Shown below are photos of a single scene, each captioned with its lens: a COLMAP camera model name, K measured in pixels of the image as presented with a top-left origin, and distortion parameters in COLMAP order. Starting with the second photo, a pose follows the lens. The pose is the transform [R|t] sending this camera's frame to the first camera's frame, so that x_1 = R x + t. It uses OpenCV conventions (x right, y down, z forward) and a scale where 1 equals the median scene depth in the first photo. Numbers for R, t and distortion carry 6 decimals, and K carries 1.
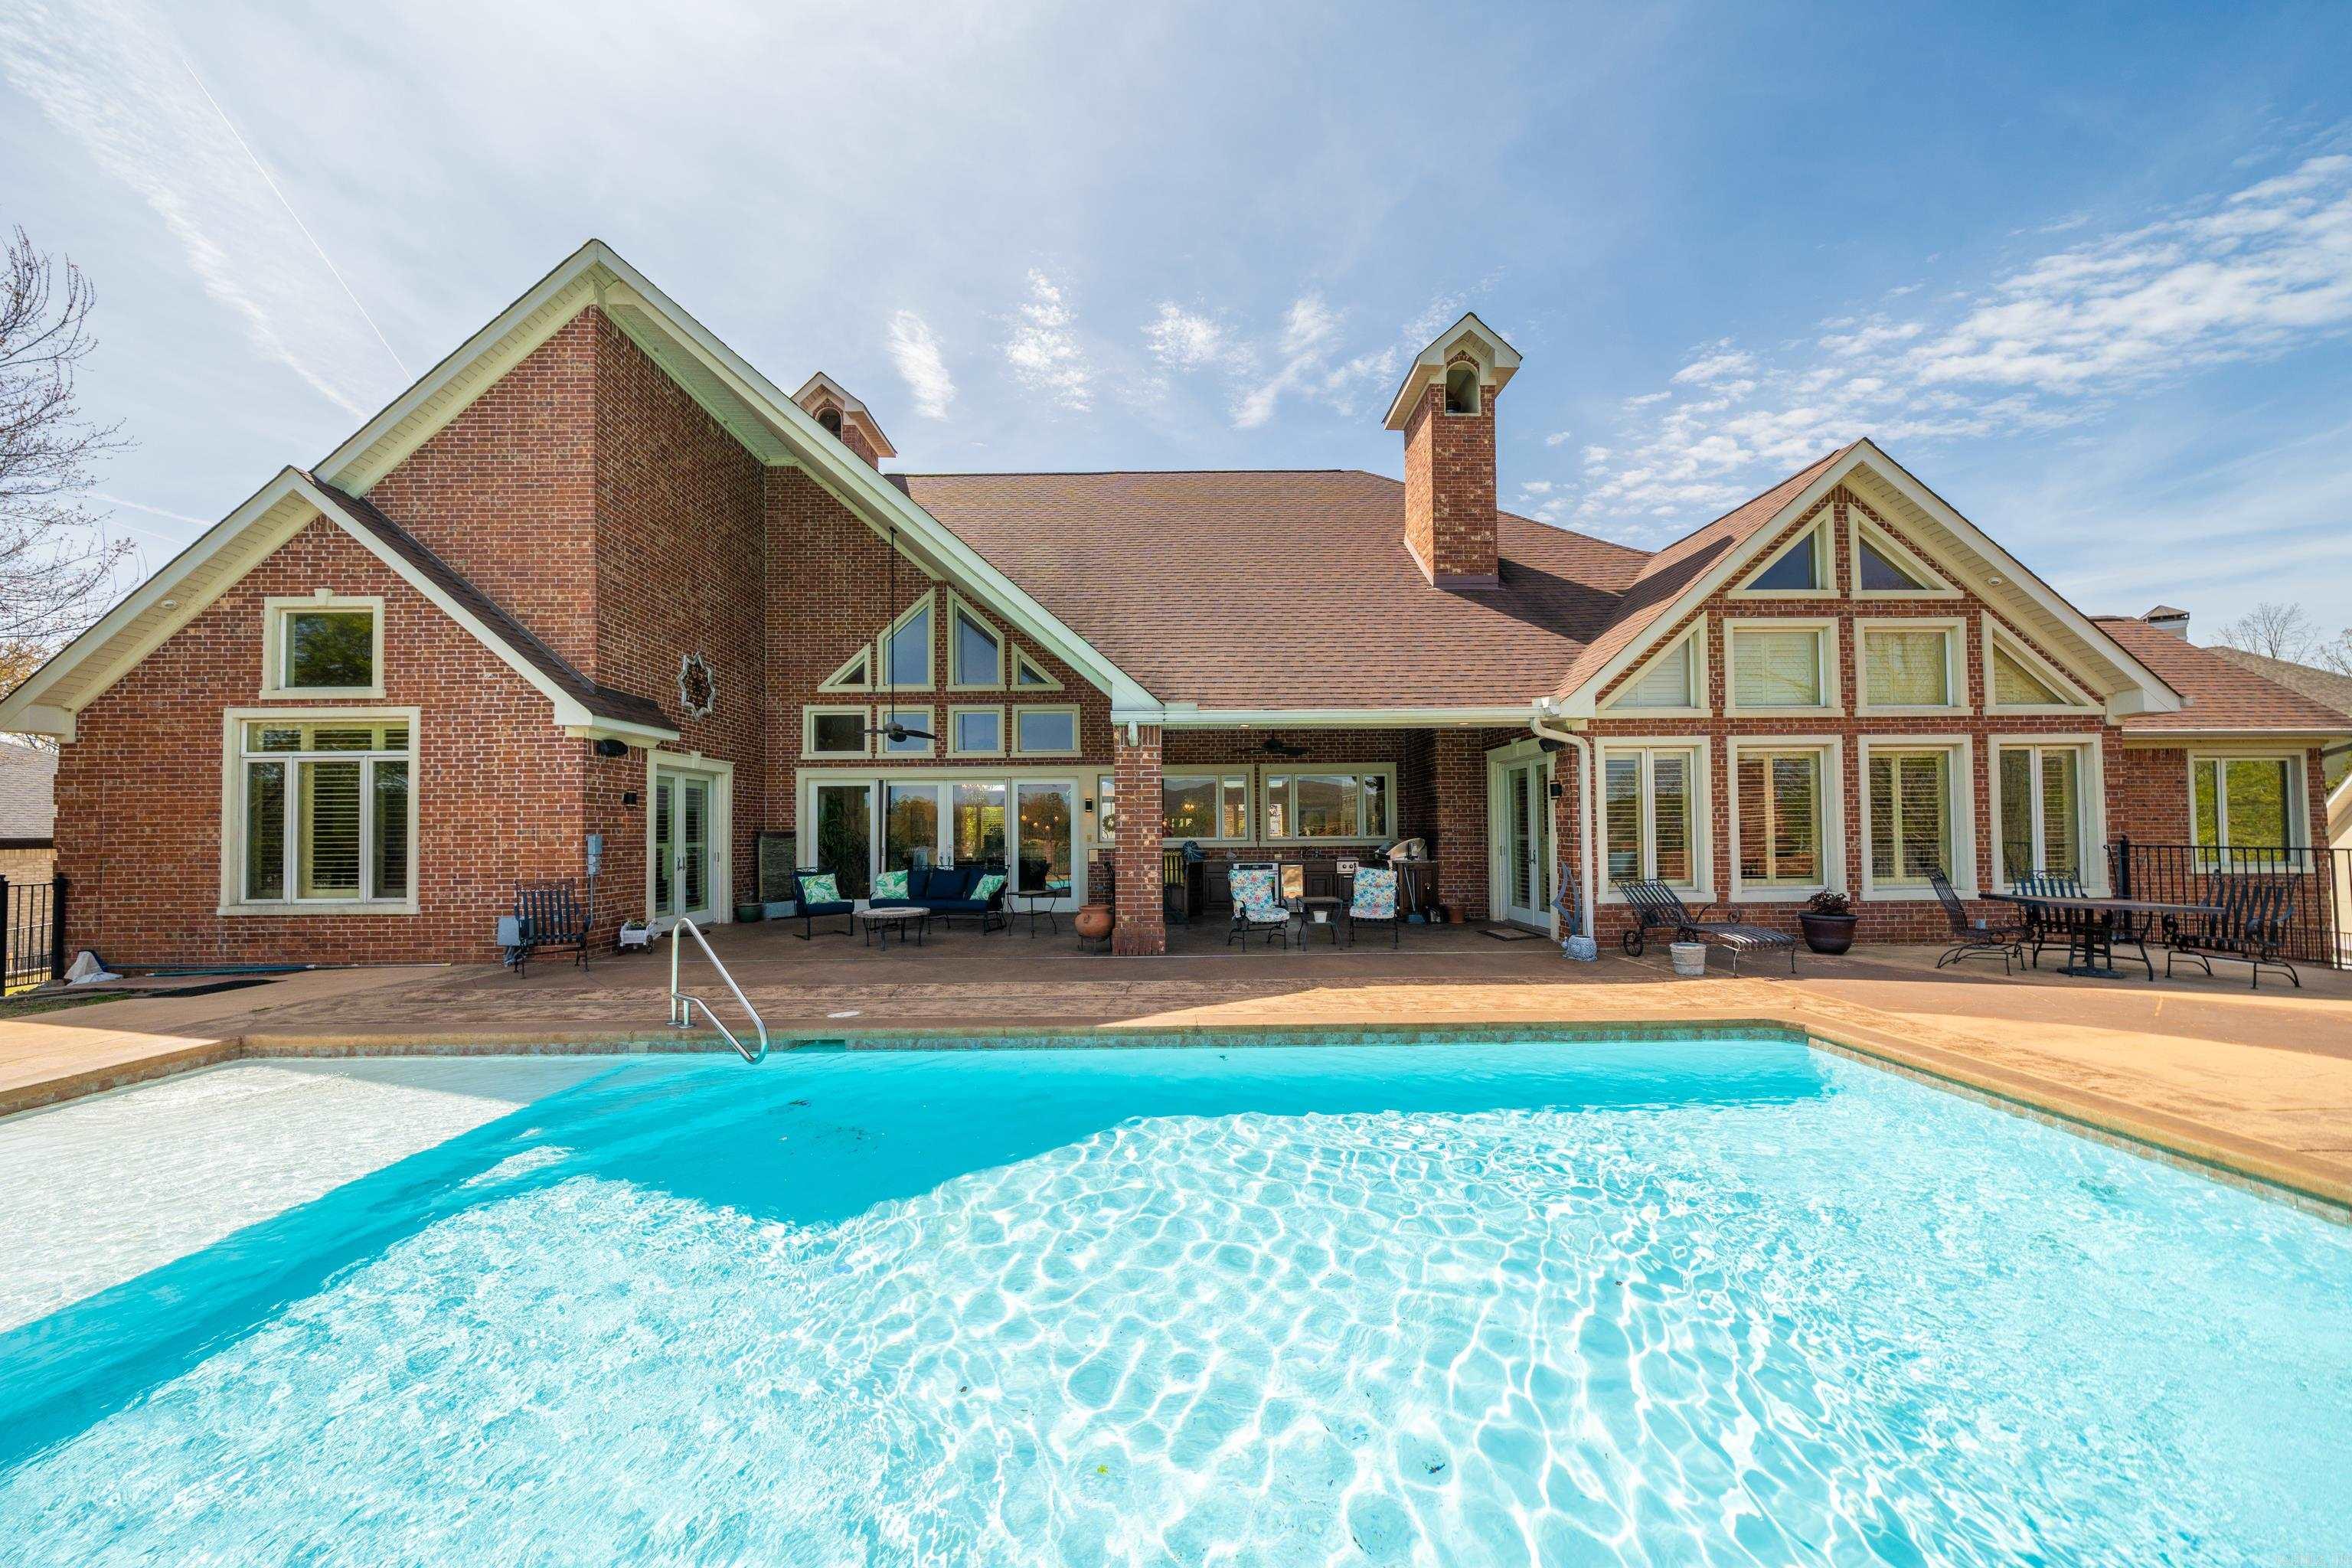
lens RADIAL K [[818.2, 0, 1170.6], [0, 818.2, 789.4], [0, 0, 1]] dist [-0.001657, -0.000086]
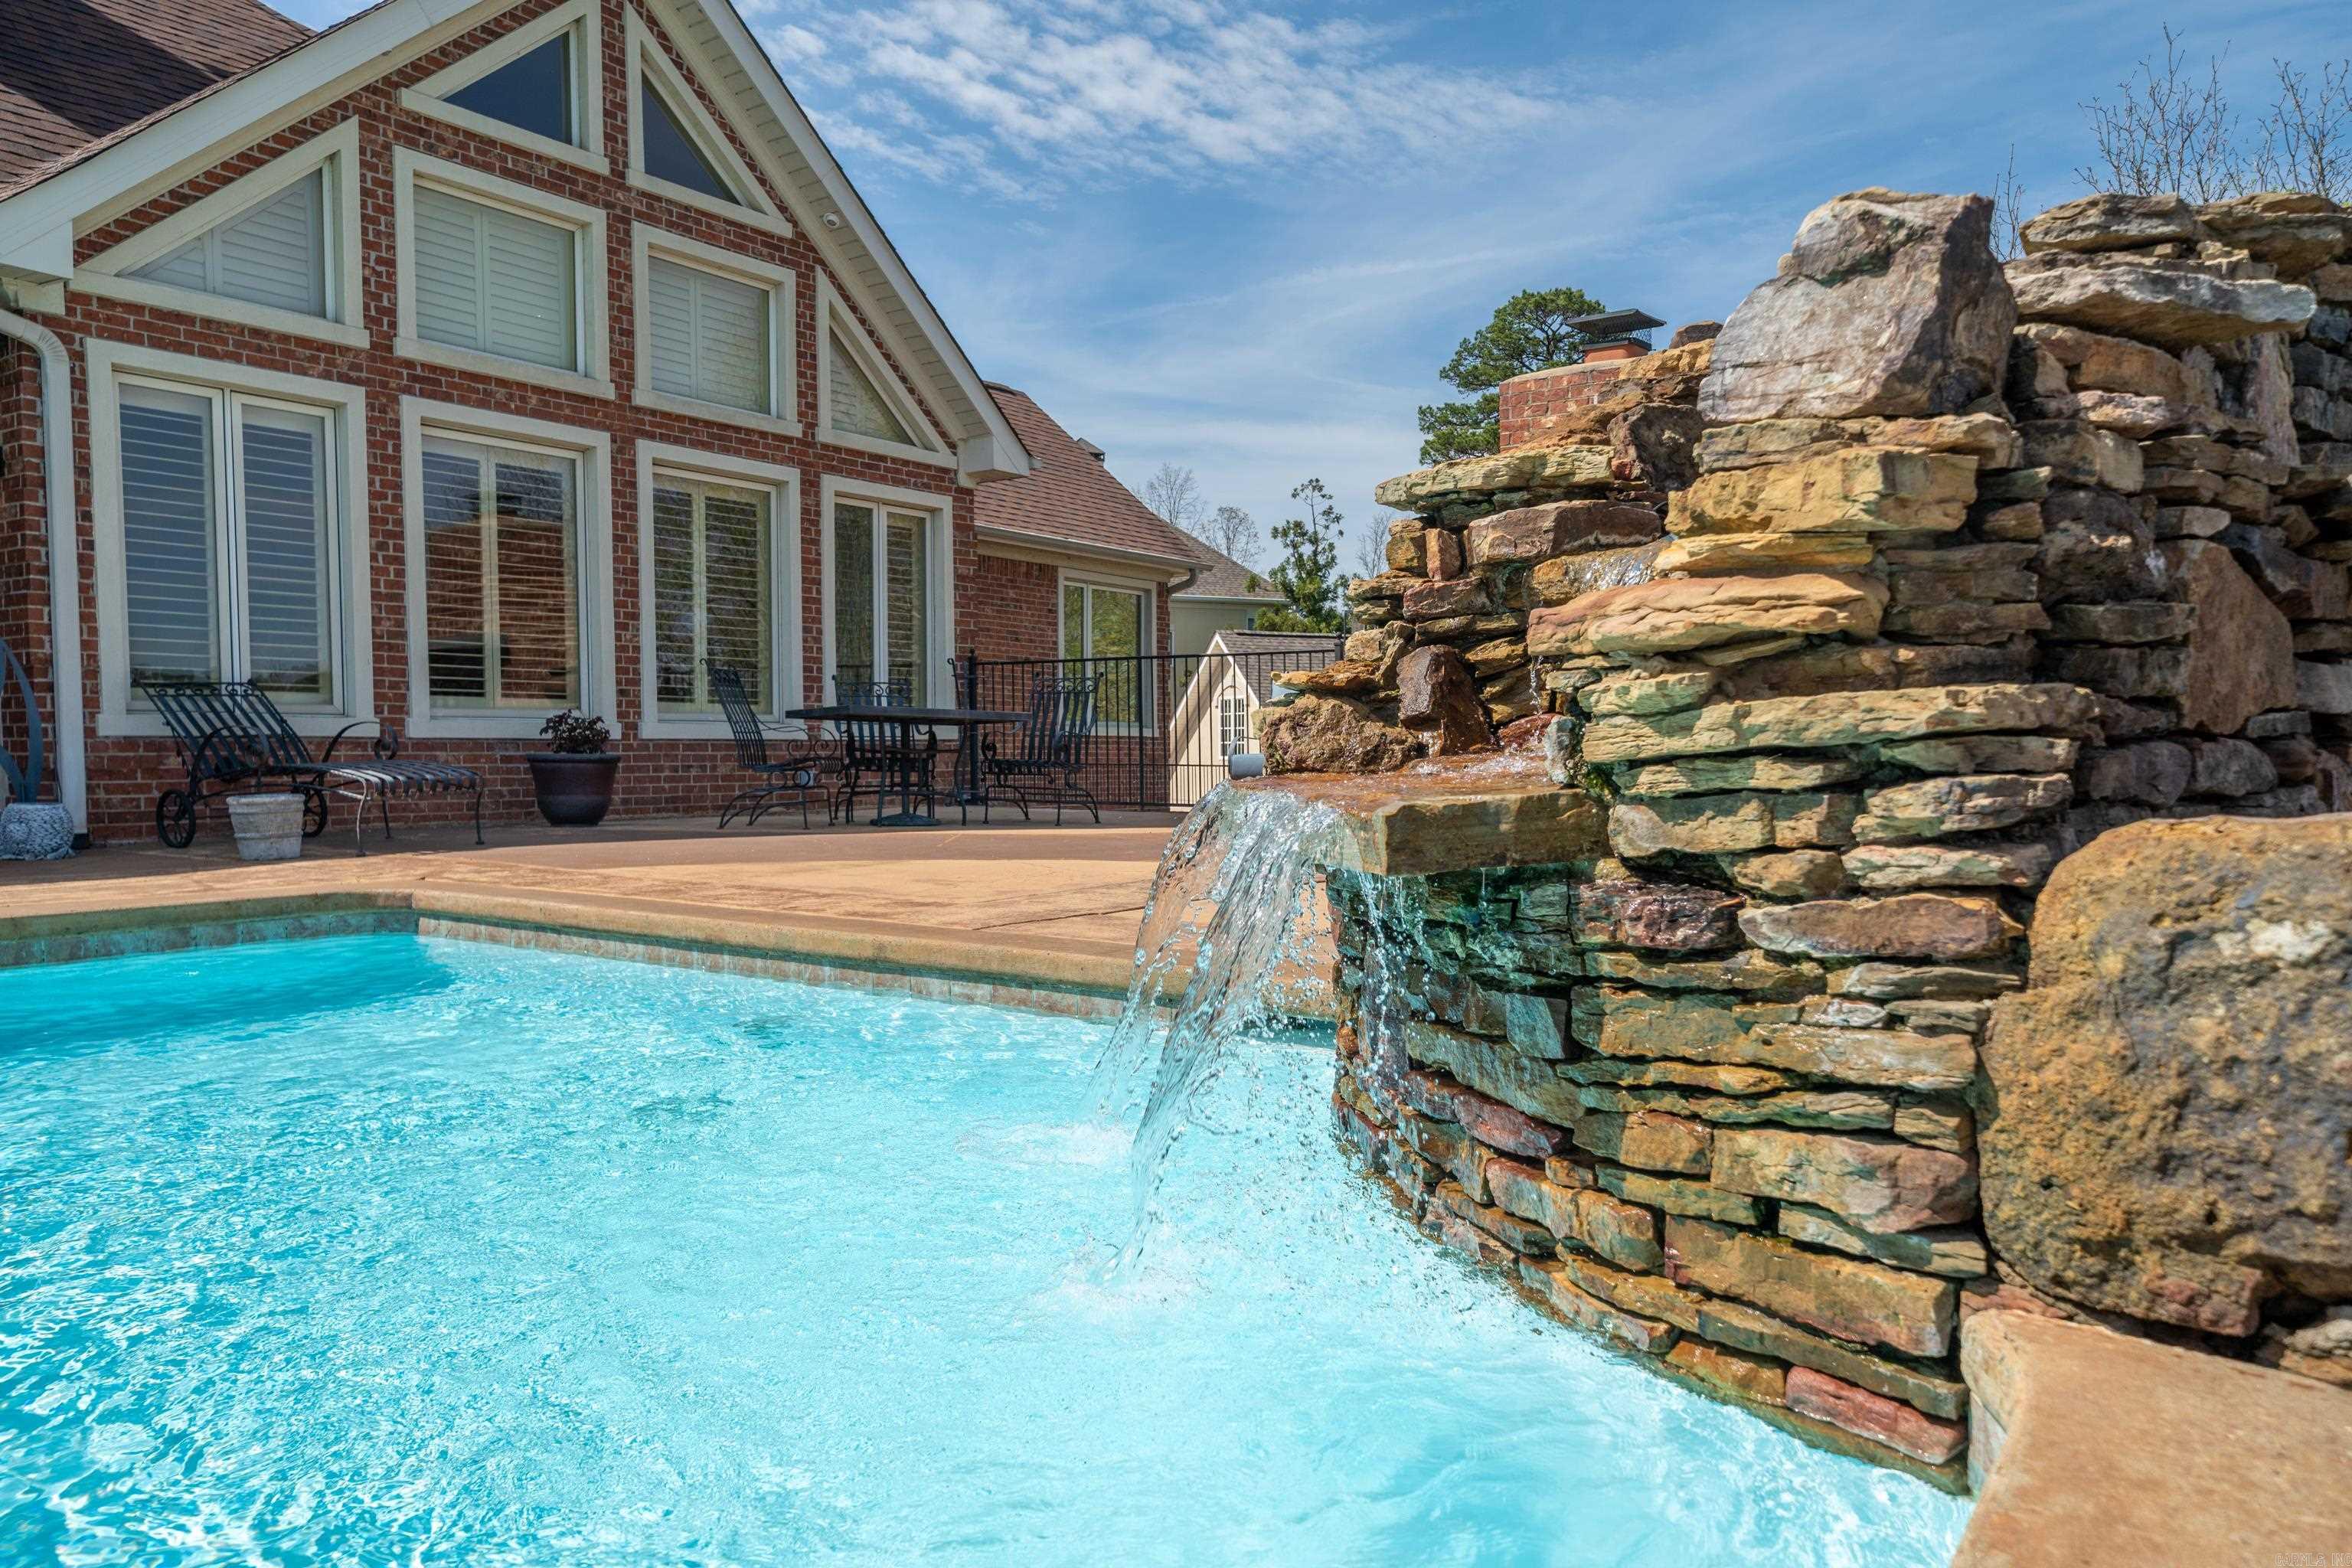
lens RADIAL K [[1585.0, 0, 1177.2], [0, 1585.0, 789.3], [0, 0, 1]] dist [-0.003690, -0.000016]
pose [[0.598939, -0.014548, 0.800662, 0.196528], [-0.032039, 0.998599, 0.042111, 0.114217], [-0.800153, -0.050875, 0.597634, 0.051282]]
